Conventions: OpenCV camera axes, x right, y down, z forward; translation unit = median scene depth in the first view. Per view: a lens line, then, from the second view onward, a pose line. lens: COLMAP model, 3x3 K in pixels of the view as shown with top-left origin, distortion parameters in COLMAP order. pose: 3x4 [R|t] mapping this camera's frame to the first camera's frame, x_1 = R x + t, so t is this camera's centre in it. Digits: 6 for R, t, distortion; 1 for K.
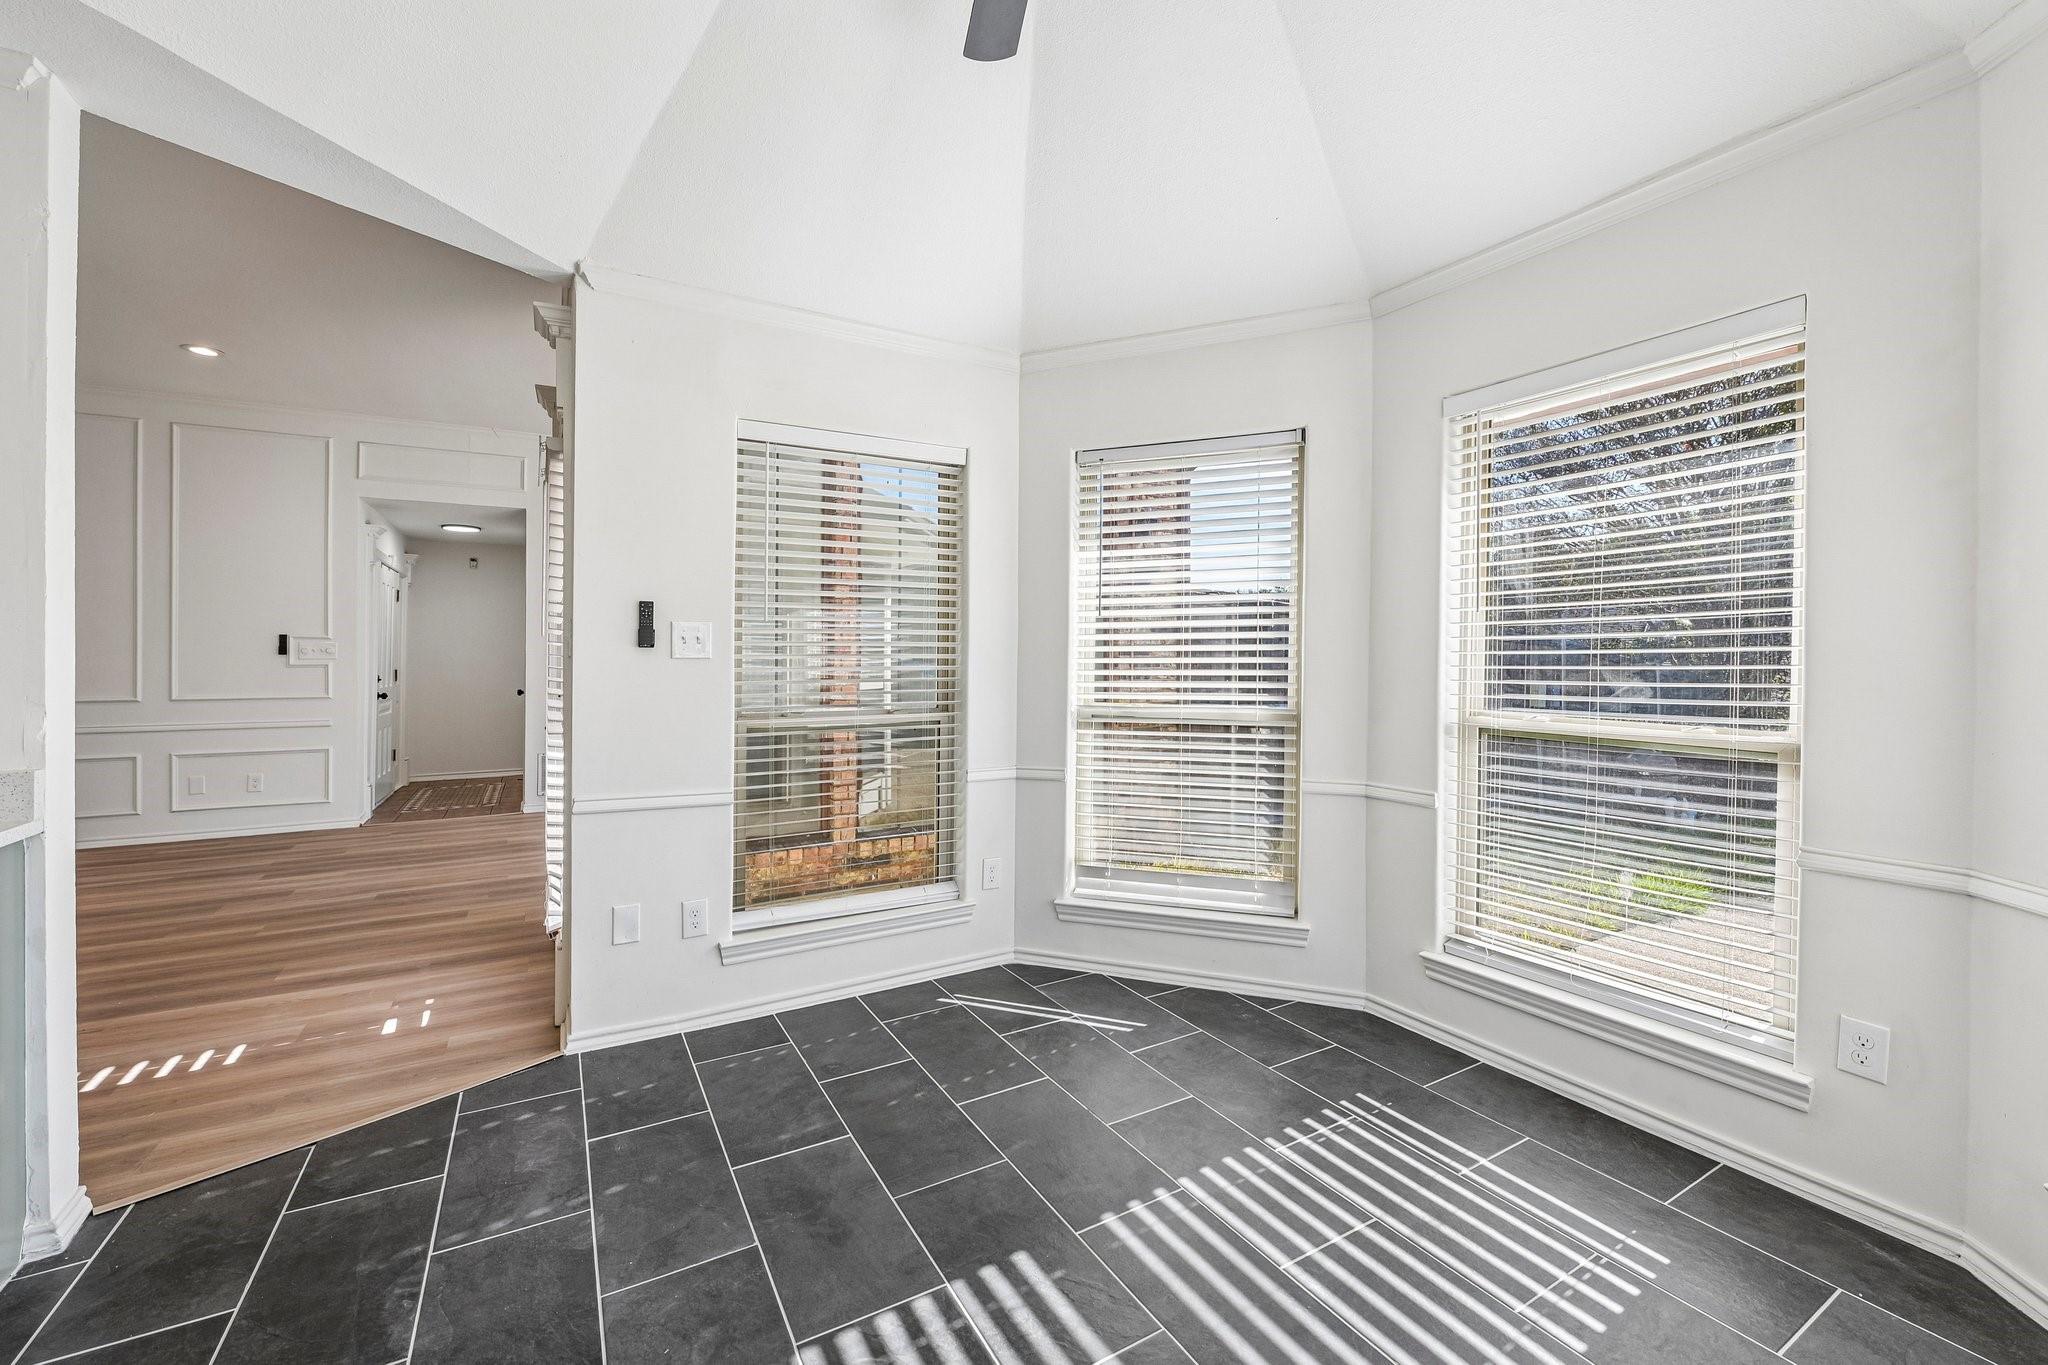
lens RADIAL K [[815.7, 0, 1020.9], [0, 815.7, 659.0], [0, 0, 1]] dist [-0.005035, -0.001121]
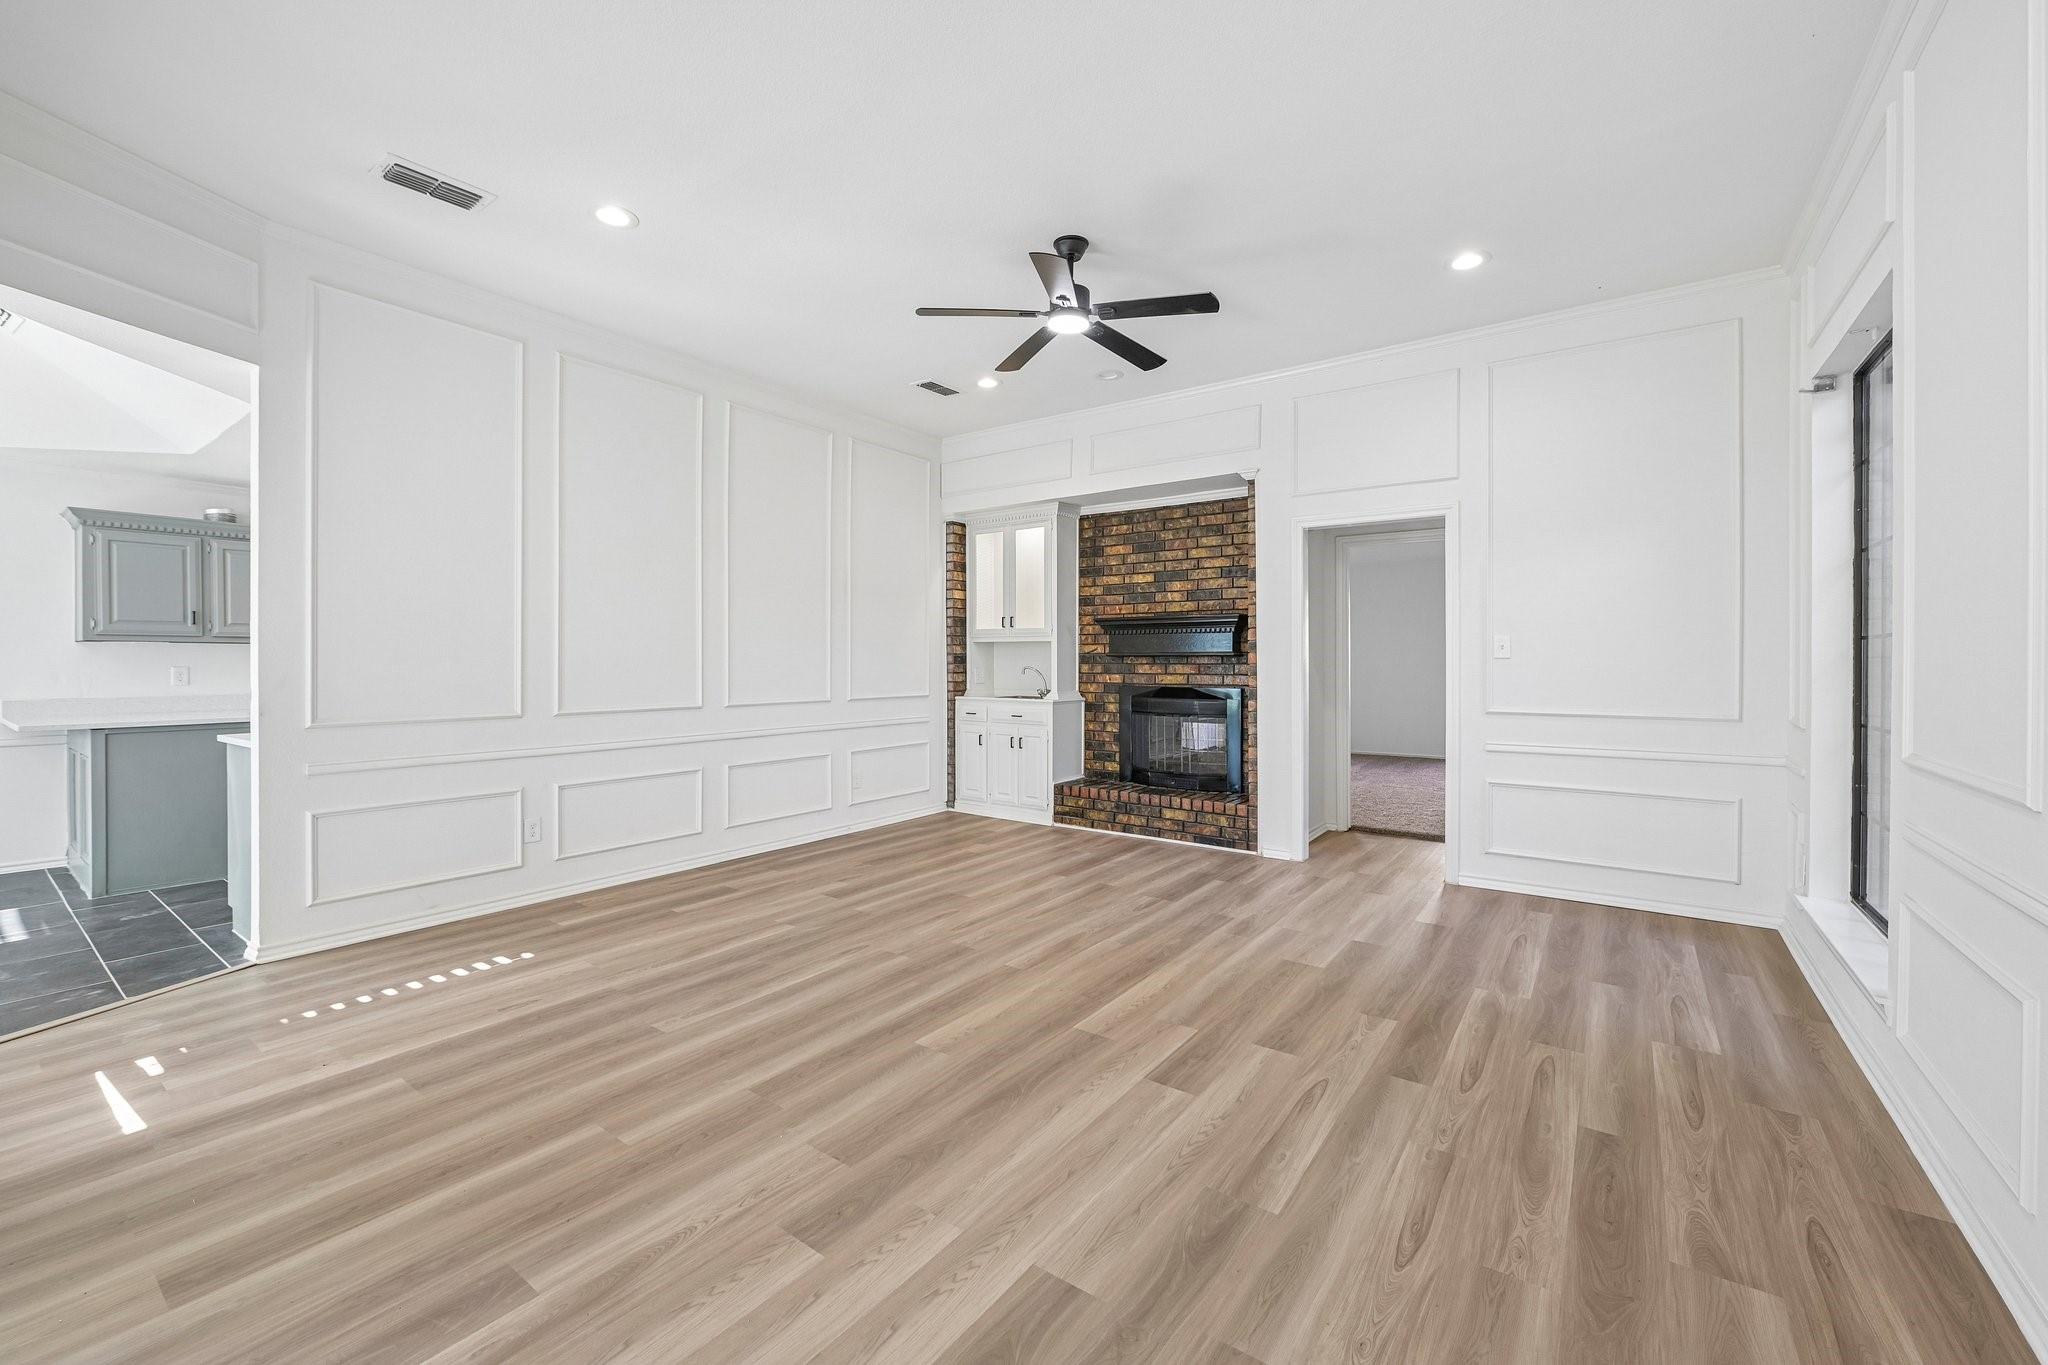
lens RADIAL K [[815.7, 0, 1033.0], [0, 815.7, 666.6], [0, 0, 1]] dist [-0.005035, -0.001121]
pose [[-0.914210, 0.001690, -0.405237, -1.520069], [0.002667, 0.999995, -0.001844, 0.008795], [0.405232, -0.002767, -0.914210, 2.560417]]
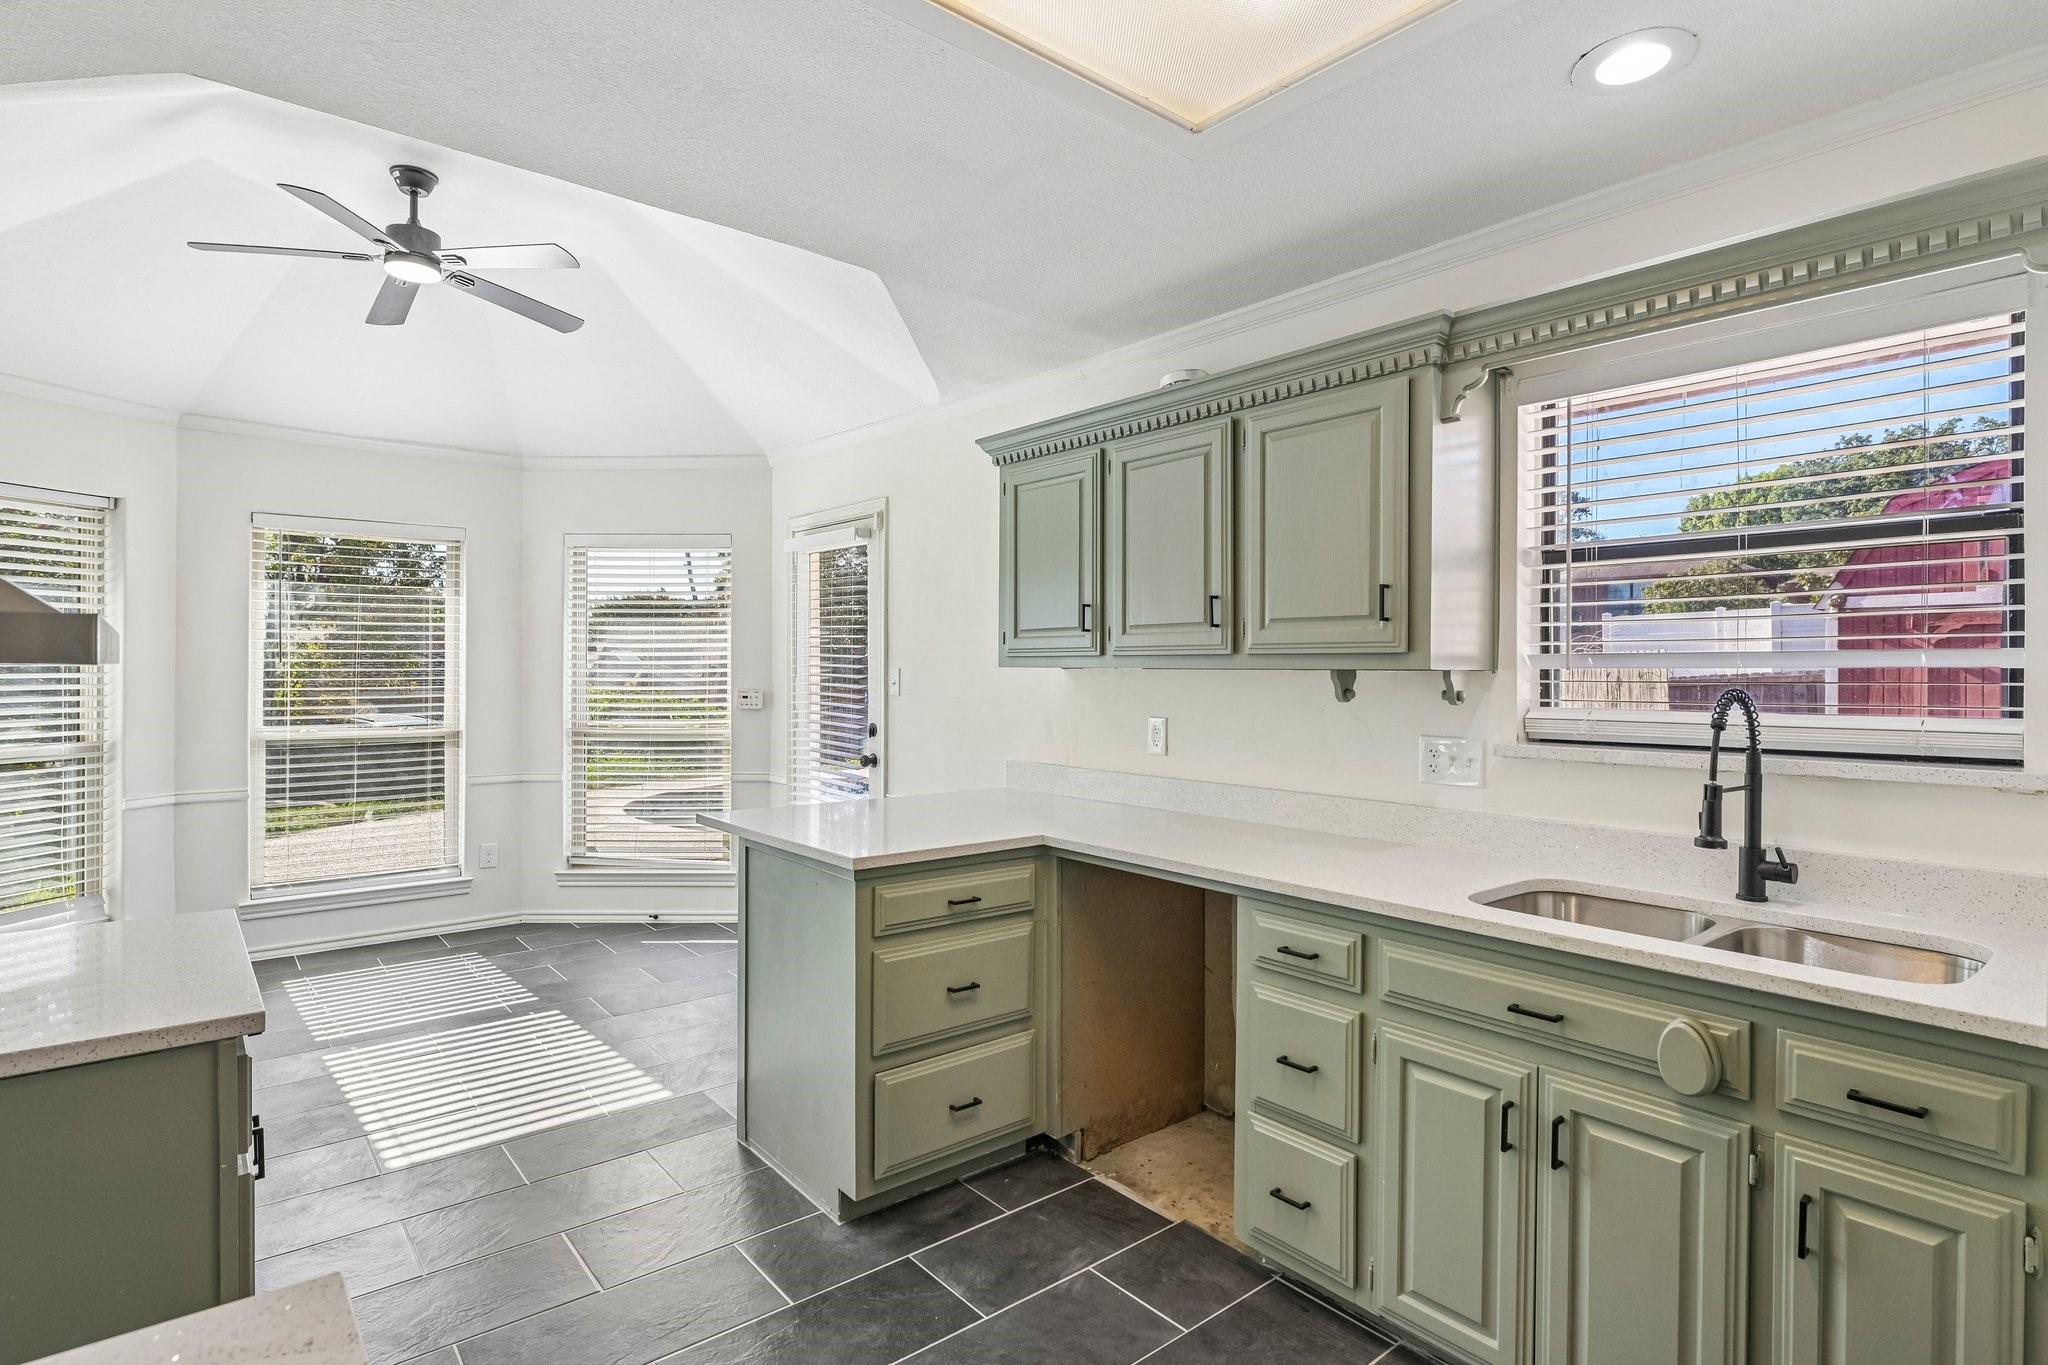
lens RADIAL K [[1037.1, 0, 1026.2], [0, 1037.1, 677.8], [0, 0, 1]] dist [-0.008573, -0.000817]
pose [[-0.157051, -0.013699, 0.987495, -1.641873], [-0.008493, 0.999886, 0.012520, -0.070761], [-0.987554, -0.006420, -0.157150, -0.066949]]
